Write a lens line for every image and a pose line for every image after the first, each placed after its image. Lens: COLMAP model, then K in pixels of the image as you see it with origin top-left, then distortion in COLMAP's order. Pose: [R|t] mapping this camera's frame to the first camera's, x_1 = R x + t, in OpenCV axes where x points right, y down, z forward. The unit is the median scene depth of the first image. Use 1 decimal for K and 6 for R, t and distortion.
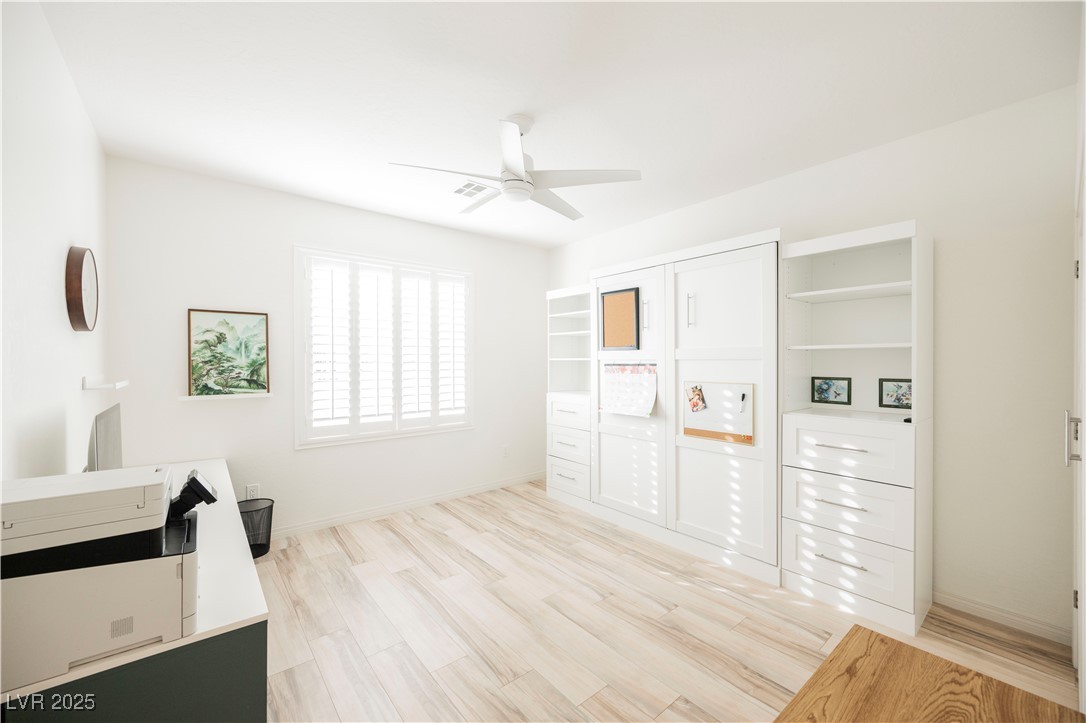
lens RADIAL K [[422.8, 0, 530.4], [0, 422.8, 354.9], [0, 0, 1]] dist [-0.001792, 0.000082]
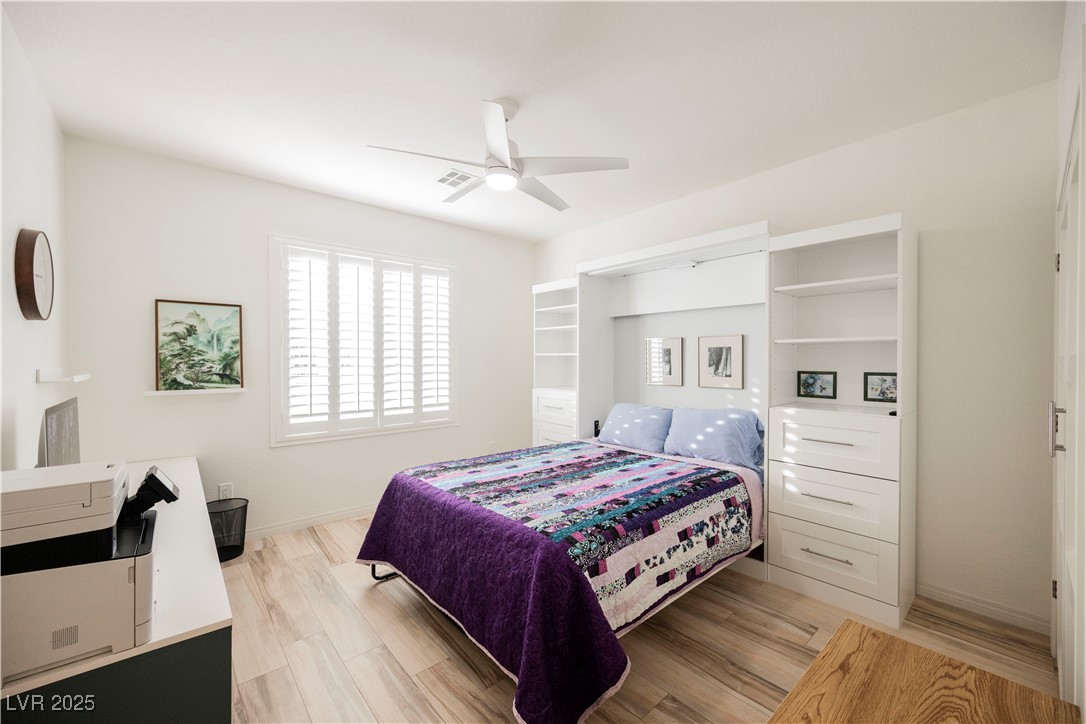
lens RADIAL K [[422.8, 0, 530.4], [0, 422.8, 355.0], [0, 0, 1]] dist [-0.001792, 0.000082]
pose [[0.999492, 0.001330, 0.031835, 0.002883], [-0.001419, 0.999995, 0.002761, 0.012119], [-0.031831, -0.002805, 0.999489, 0.022489]]
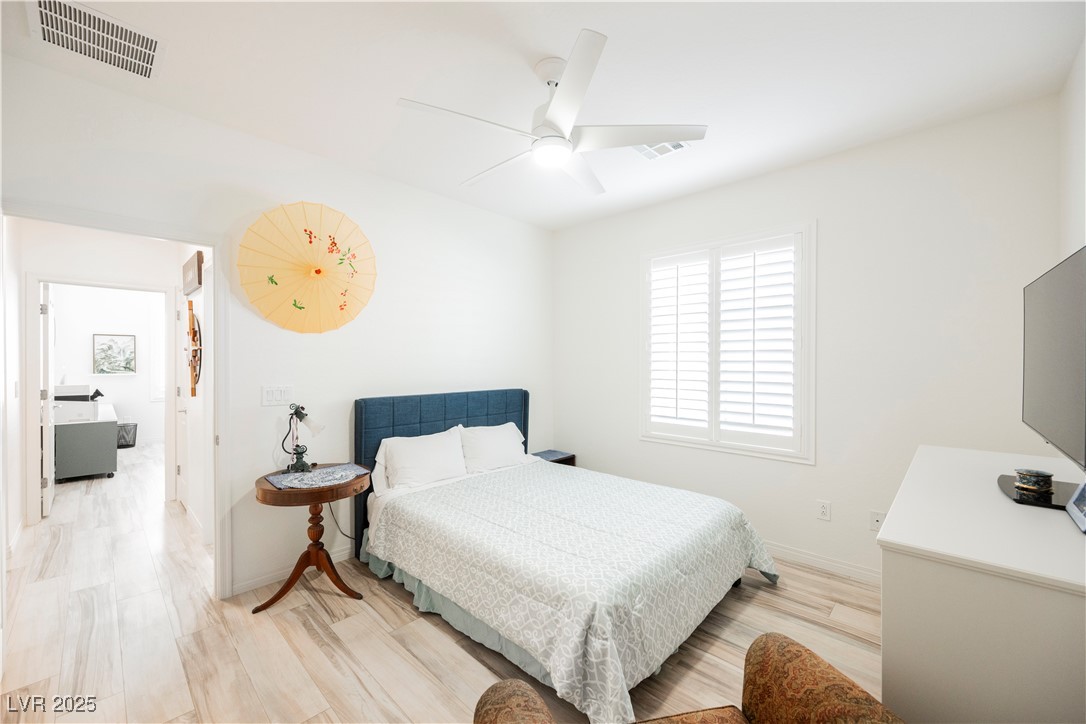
lens RADIAL K [[422.8, 0, 530.1], [0, 422.8, 357.8], [0, 0, 1]] dist [-0.001792, 0.000082]
pose [[0.992516, 0.015753, 0.121090, 1.154175], [-0.017386, 0.999771, 0.012440, -0.051103], [-0.120867, -0.014453, 0.992564, -1.422250]]
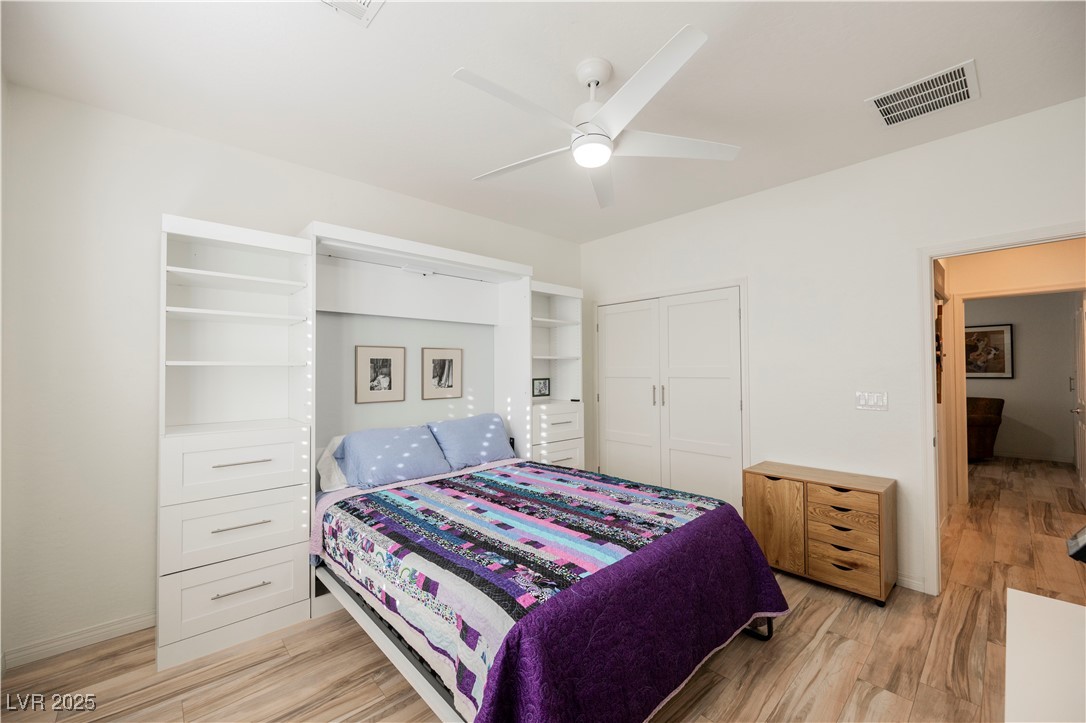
lens RADIAL K [[422.8, 0, 557.7], [0, 422.8, 357.7], [0, 0, 1]] dist [-0.001792, 0.000082]
pose [[-0.083735, 0.030365, 0.996025, -0.689578], [-0.005236, 0.999508, -0.030912, 0.024604], [-0.996474, -0.007803, -0.083535, 0.959467]]
